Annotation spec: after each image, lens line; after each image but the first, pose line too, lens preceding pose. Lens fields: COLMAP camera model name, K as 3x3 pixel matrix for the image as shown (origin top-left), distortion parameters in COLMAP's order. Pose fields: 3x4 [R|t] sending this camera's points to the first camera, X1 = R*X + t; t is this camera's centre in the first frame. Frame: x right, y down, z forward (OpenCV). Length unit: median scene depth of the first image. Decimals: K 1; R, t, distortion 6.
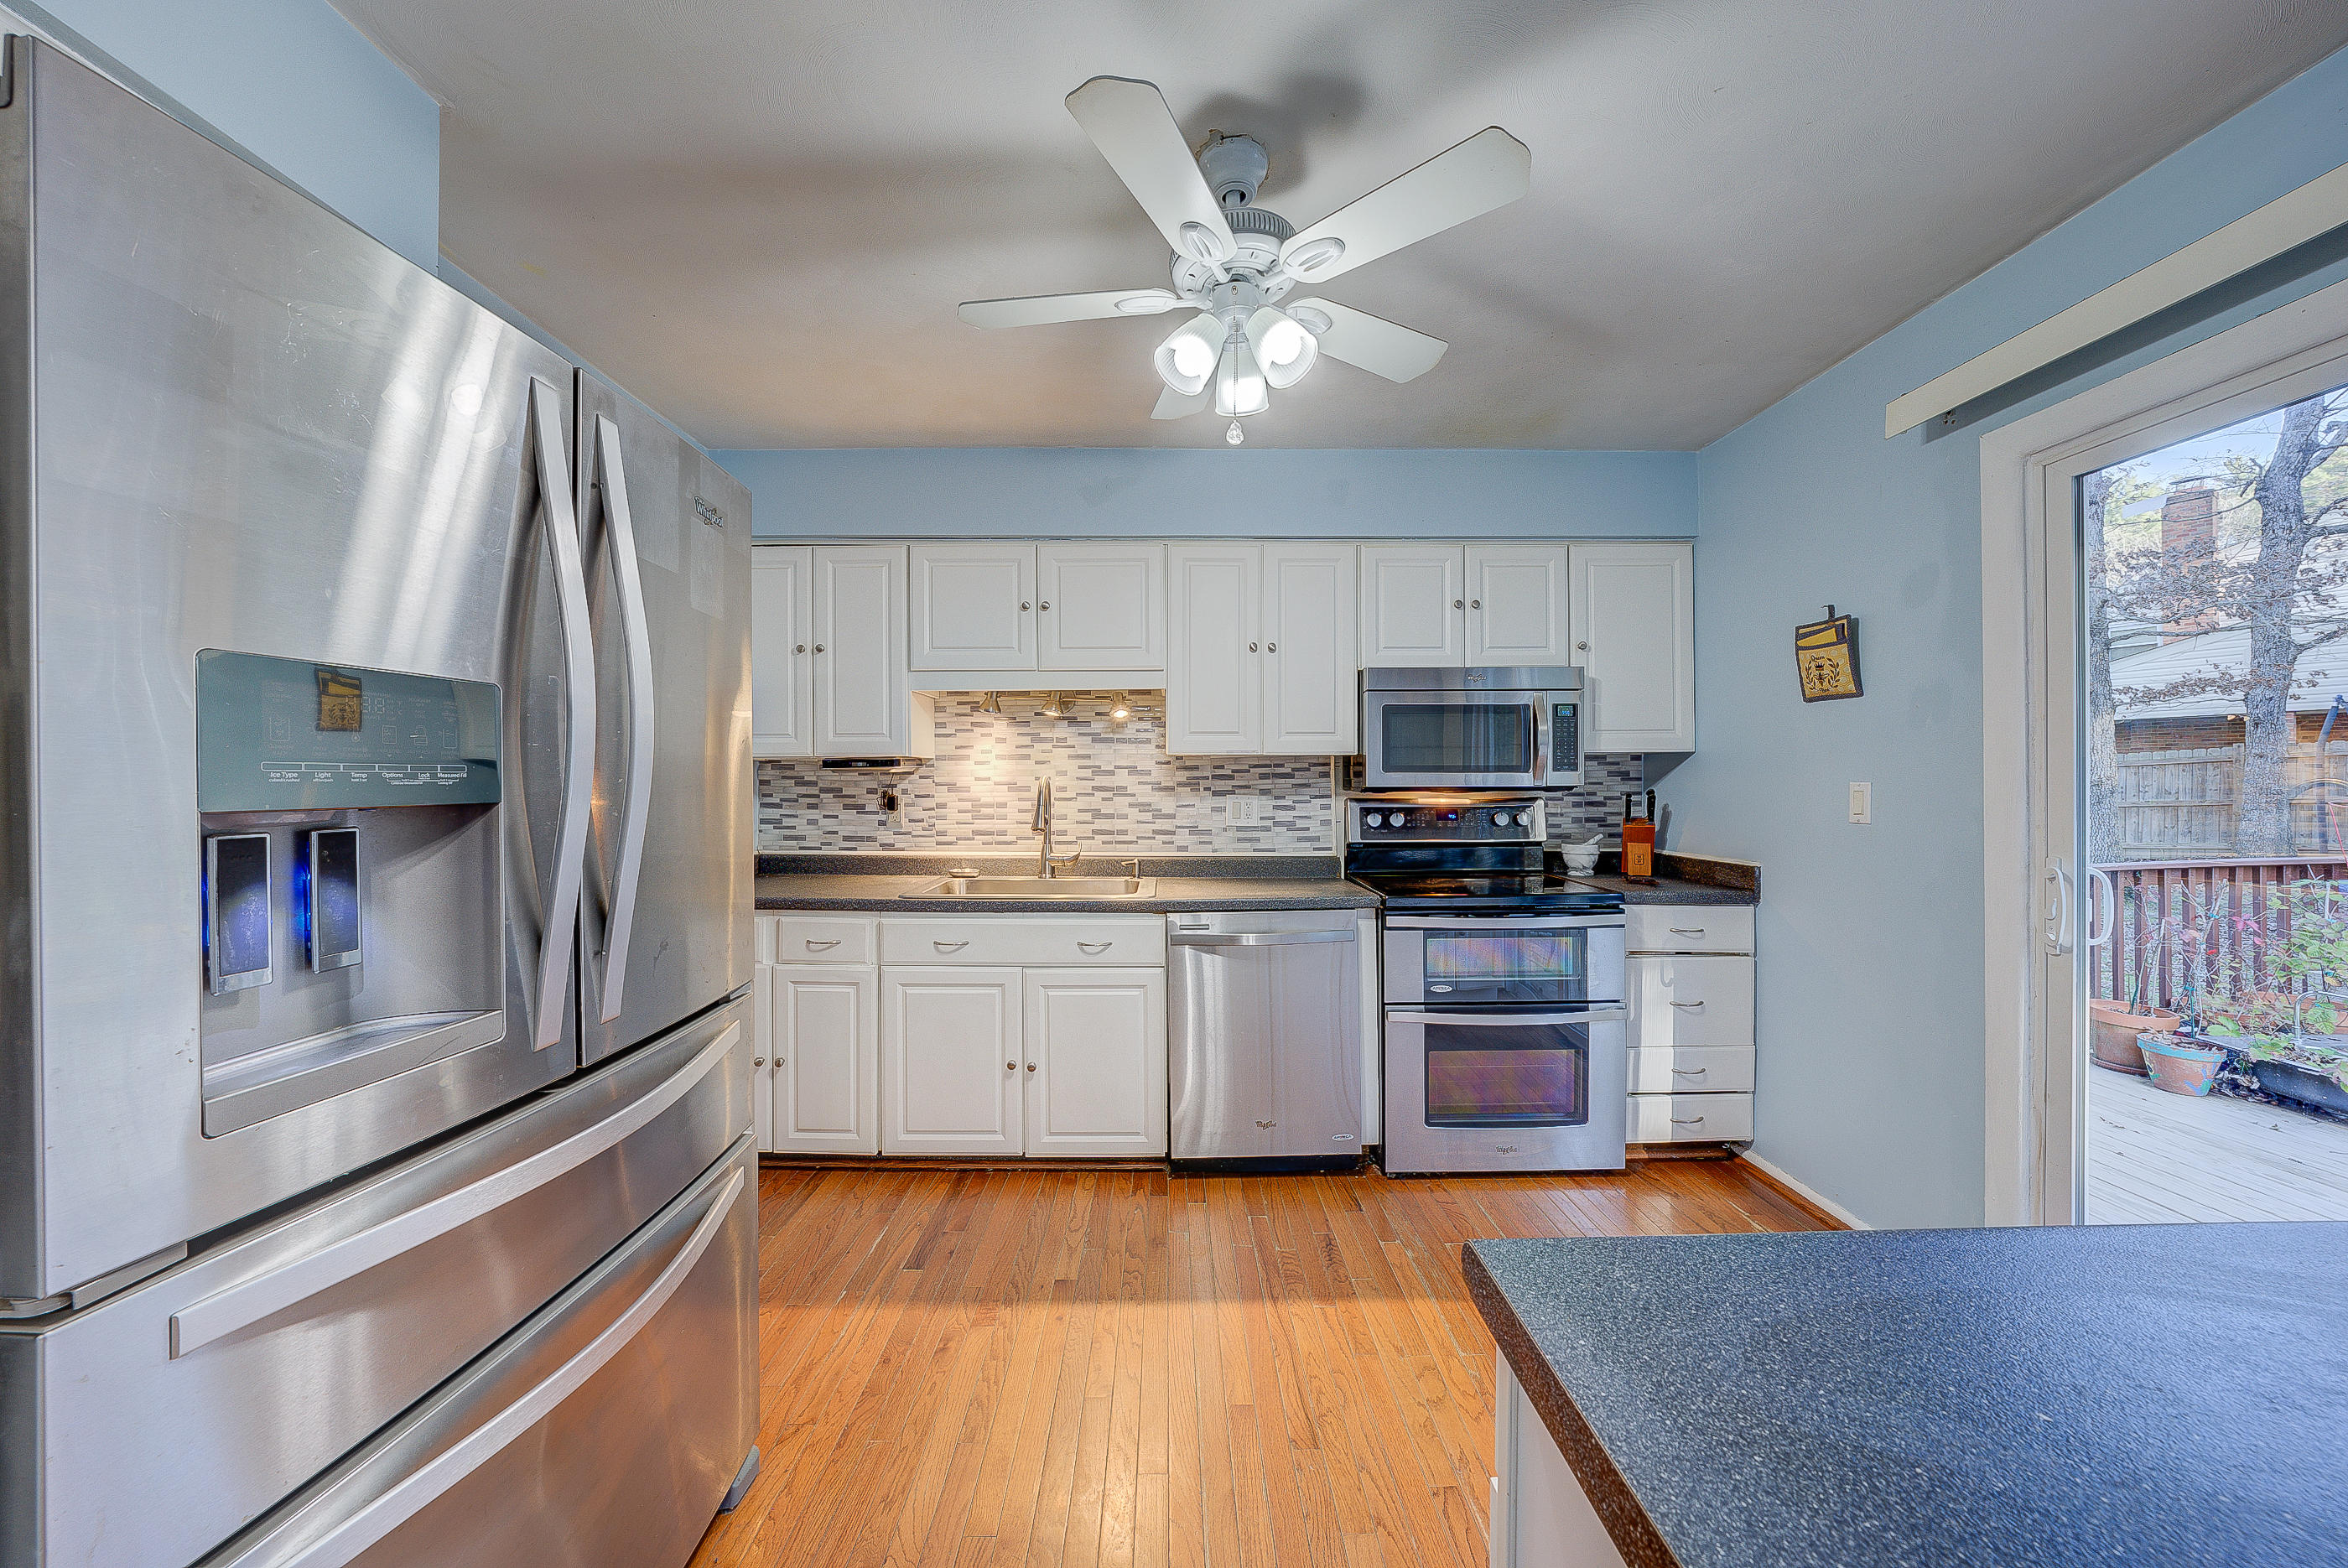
lens RADIAL K [[817.5, 0, 1172.6], [0, 817.5, 779.9], [0, 0, 1]] dist [-0.023973, 0.002178]
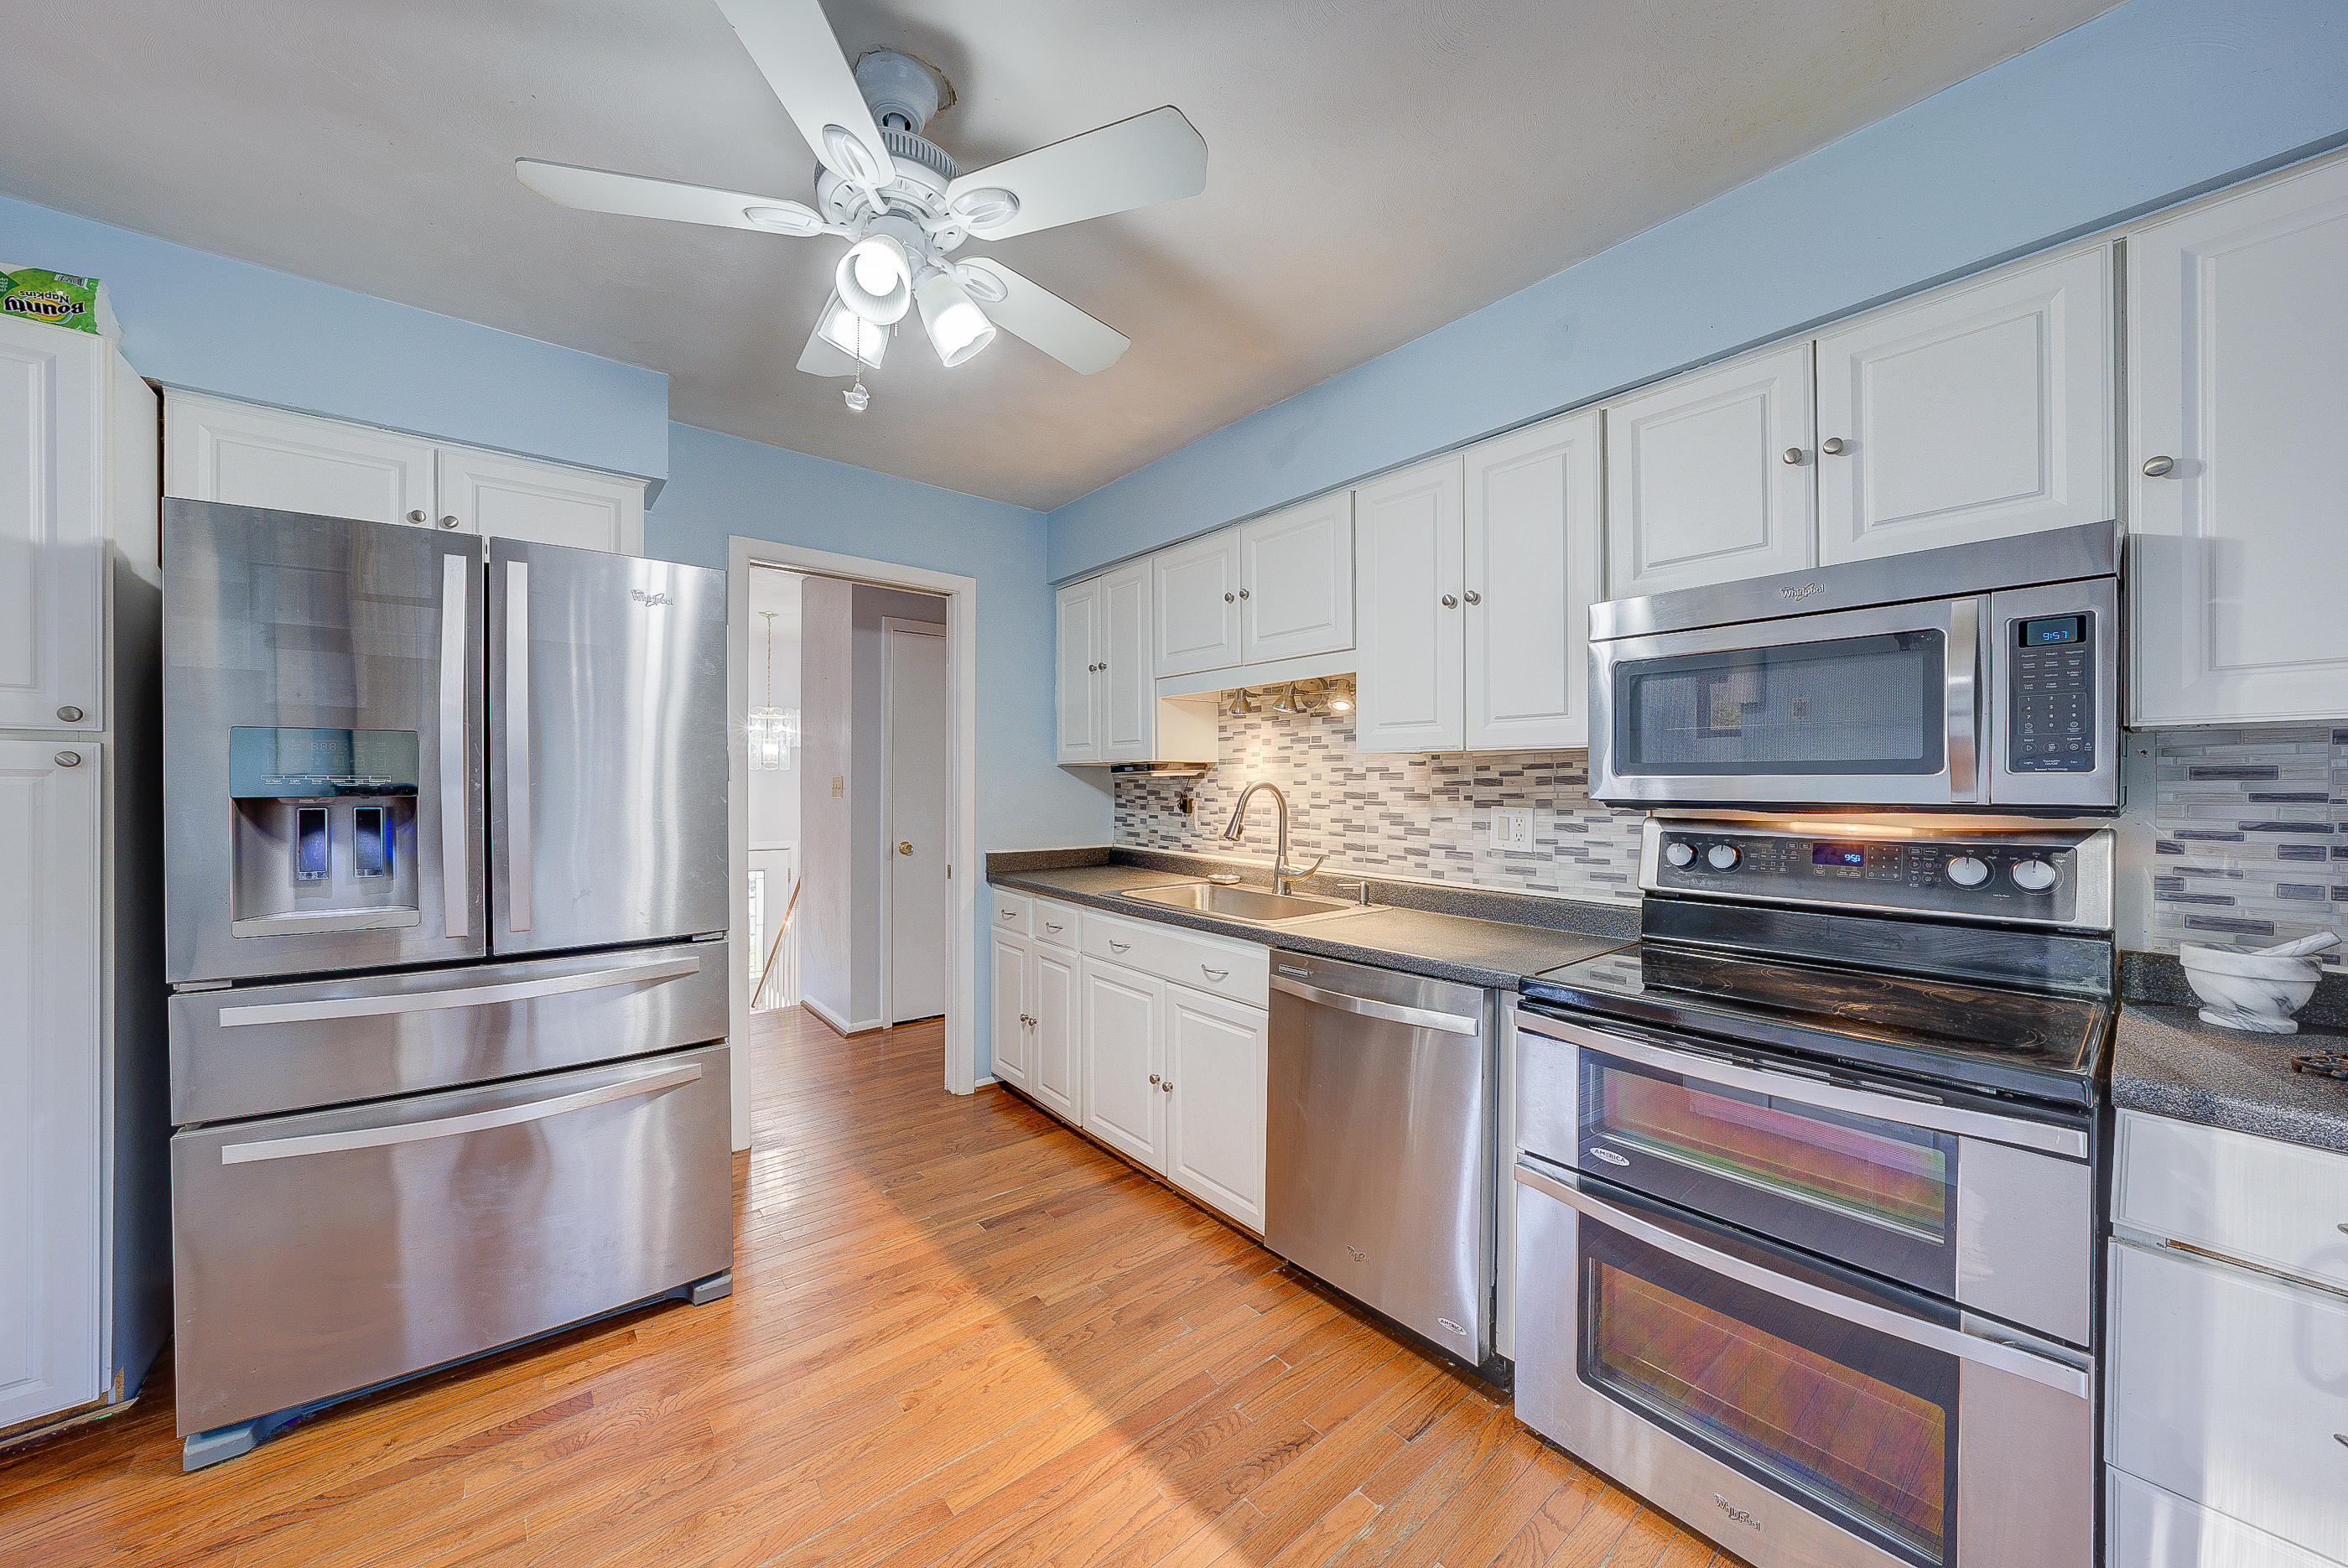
lens RADIAL K [[817.5, 0, 1178.0], [0, 817.5, 789.4], [0, 0, 1]] dist [-0.023973, 0.002178]
pose [[0.635418, 0.010250, -0.772100, 0.464231], [-0.004418, 0.999944, 0.009639, -0.002672], [0.772155, -0.002713, 0.635428, 0.334452]]
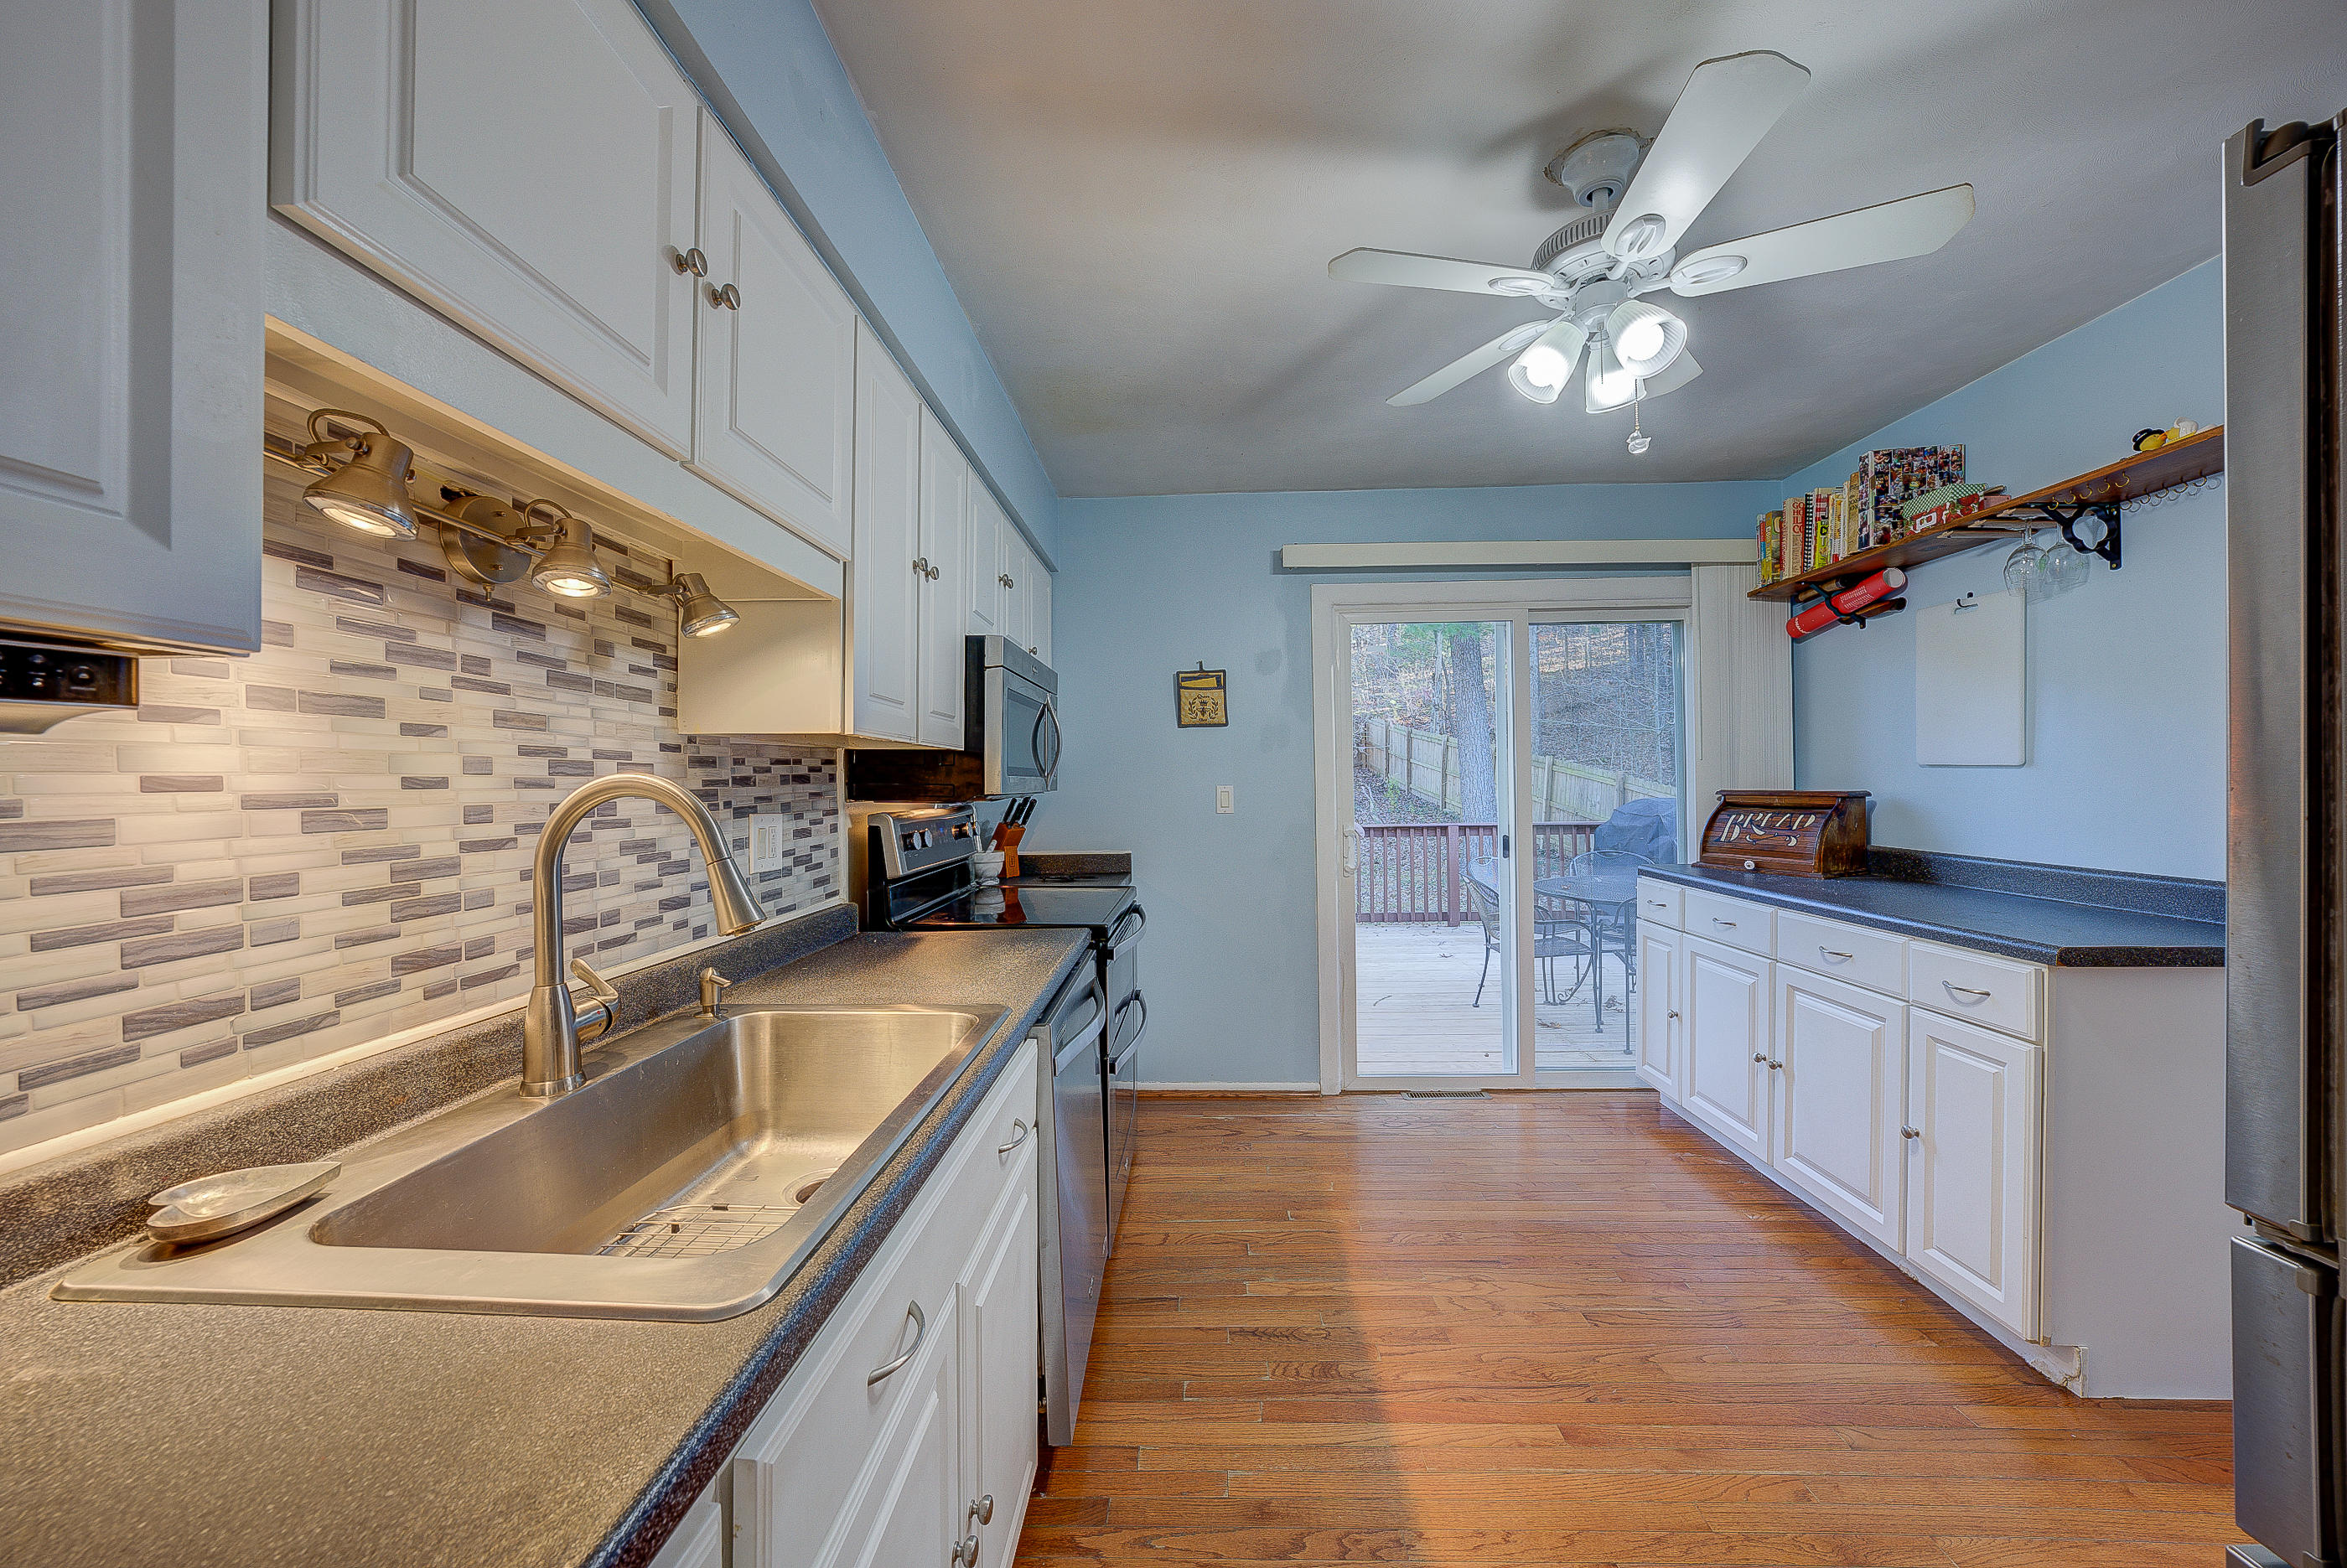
lens RADIAL K [[817.1, 0, 1170.2], [0, 817.1, 785.2], [0, 0, 1]] dist [-0.023973, 0.002178]
pose [[0.048218, 0.000109, 0.998837, -0.457060], [0.009681, 0.999953, -0.000576, 0.002224], [-0.998790, 0.009697, 0.048215, 0.729700]]
